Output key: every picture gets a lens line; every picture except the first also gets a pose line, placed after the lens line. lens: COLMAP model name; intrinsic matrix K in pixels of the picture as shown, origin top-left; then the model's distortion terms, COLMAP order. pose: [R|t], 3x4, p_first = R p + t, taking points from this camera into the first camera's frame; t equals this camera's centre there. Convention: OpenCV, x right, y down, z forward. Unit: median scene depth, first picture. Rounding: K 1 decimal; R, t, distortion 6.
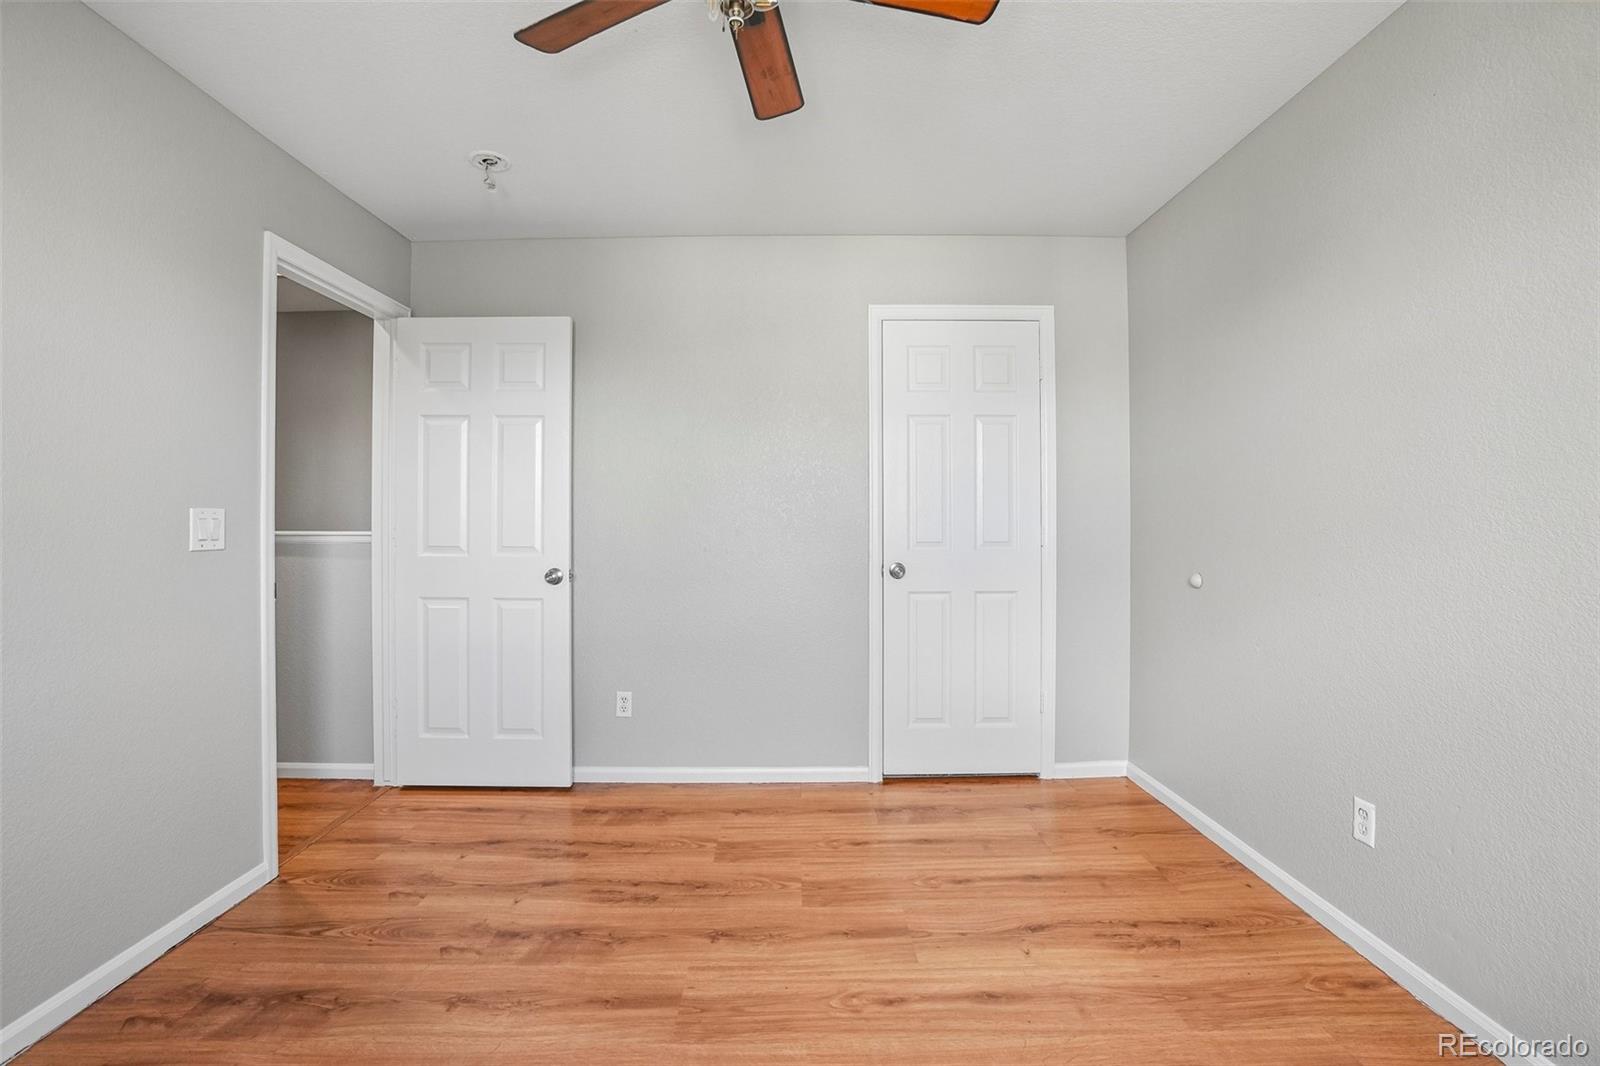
lens RADIAL K [[720.0, 0, 794.6], [0, 720.0, 520.3], [0, 0, 1]] dist [-0.068427, 0.024408]
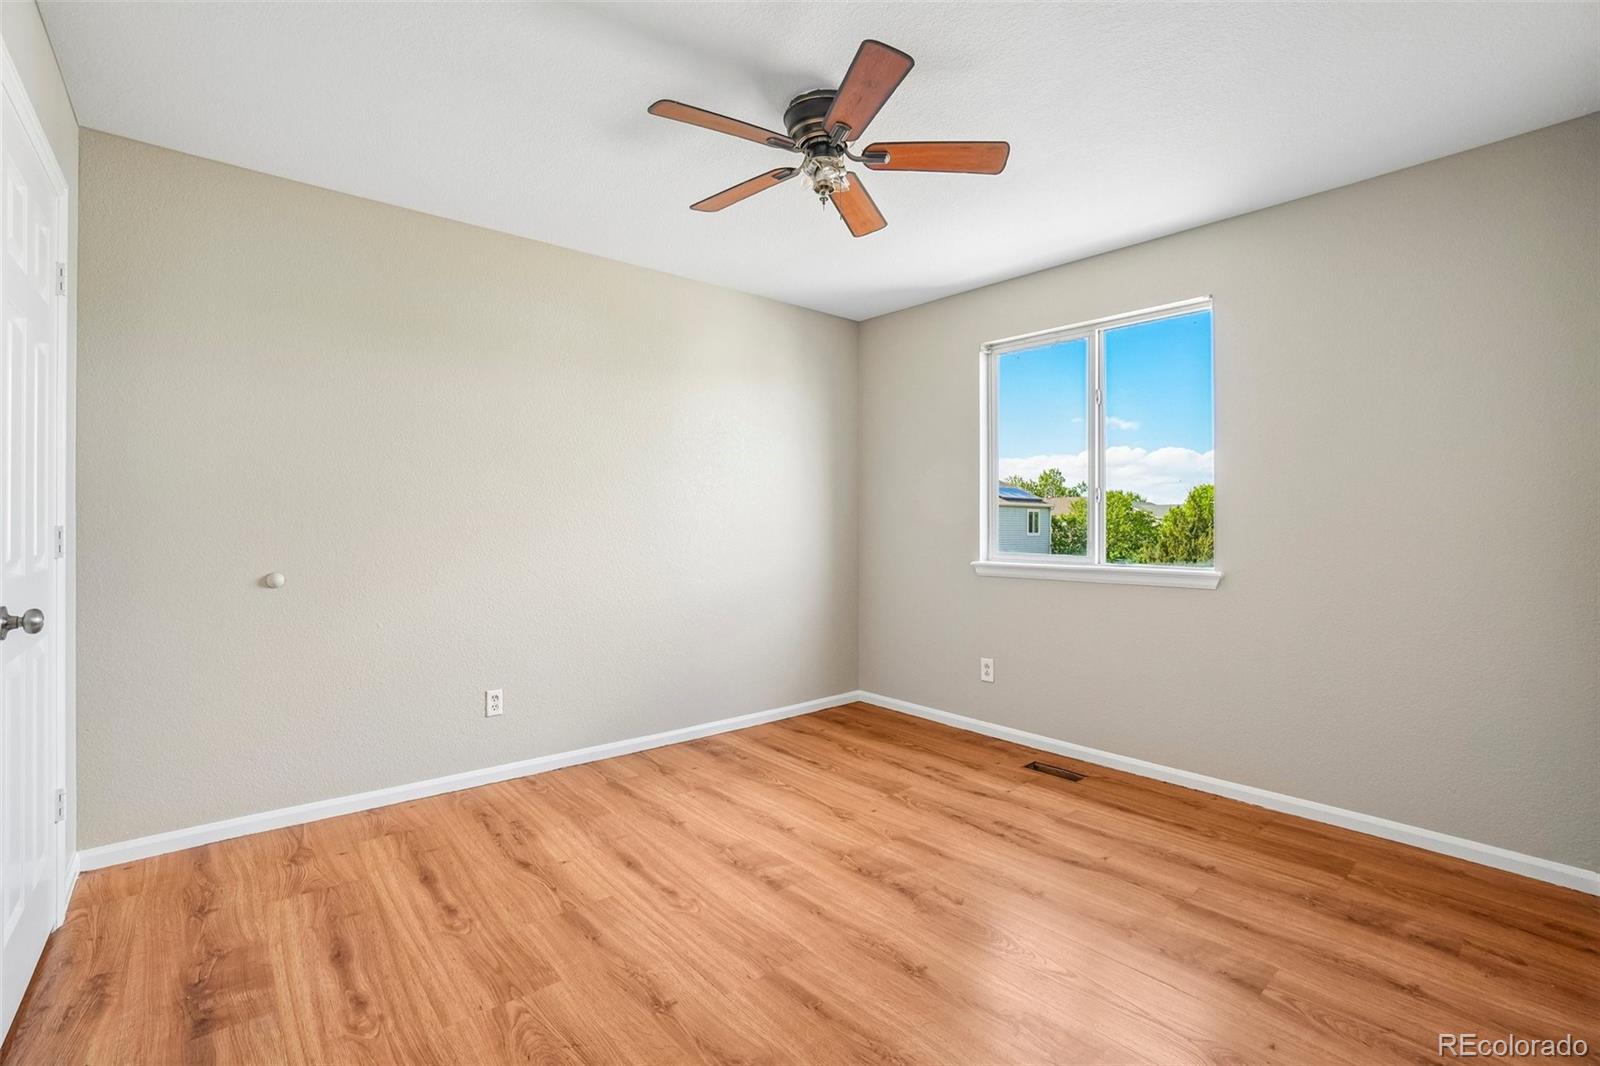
lens RADIAL K [[720.0, 0, 794.6], [0, 720.0, 520.3], [0, 0, 1]] dist [-0.068427, 0.024408]
pose [[-0.643973, 0.001978, 0.765046, -0.862275], [0.000478, 0.999998, -0.002183, 0.004637], [-0.765048, -0.001040, -0.643972, 1.424321]]
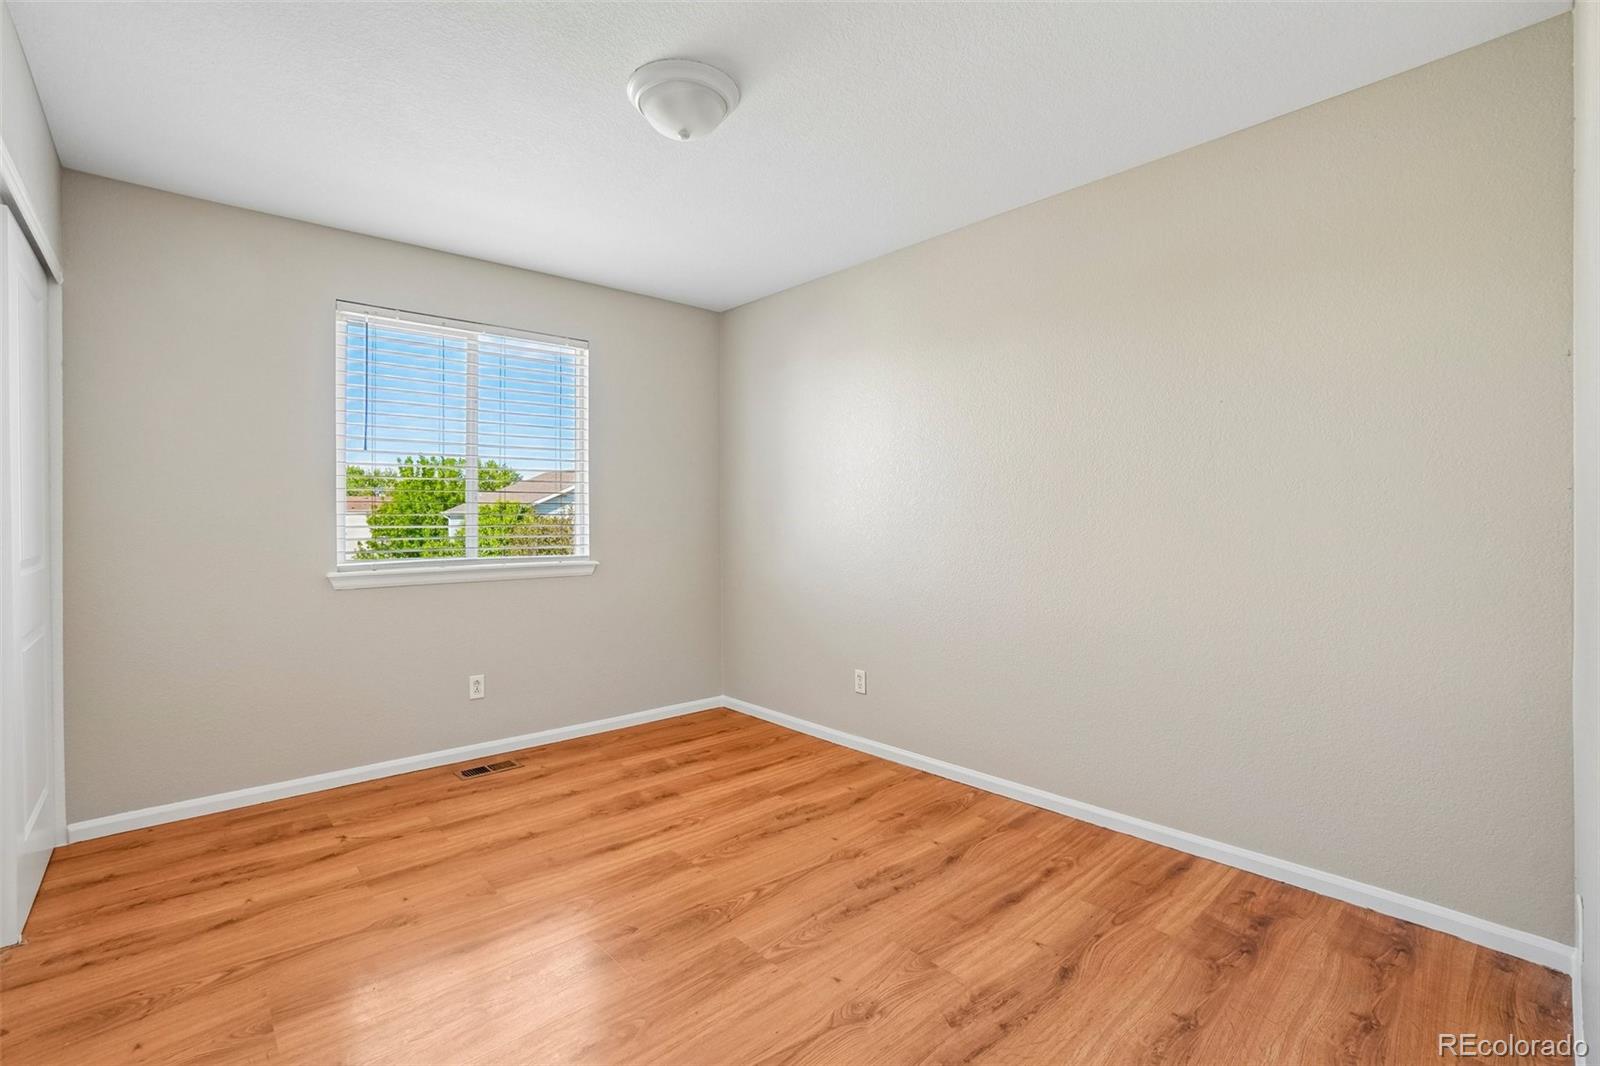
lens RADIAL K [[720.0, 0, 794.6], [0, 720.0, 520.3], [0, 0, 1]] dist [-0.068427, 0.024408]
pose [[-0.749236, 0.021144, -0.661966, 1.340818], [0.015884, 0.999776, 0.013956, -0.018408], [0.662113, -0.000058, -0.749404, 1.737911]]
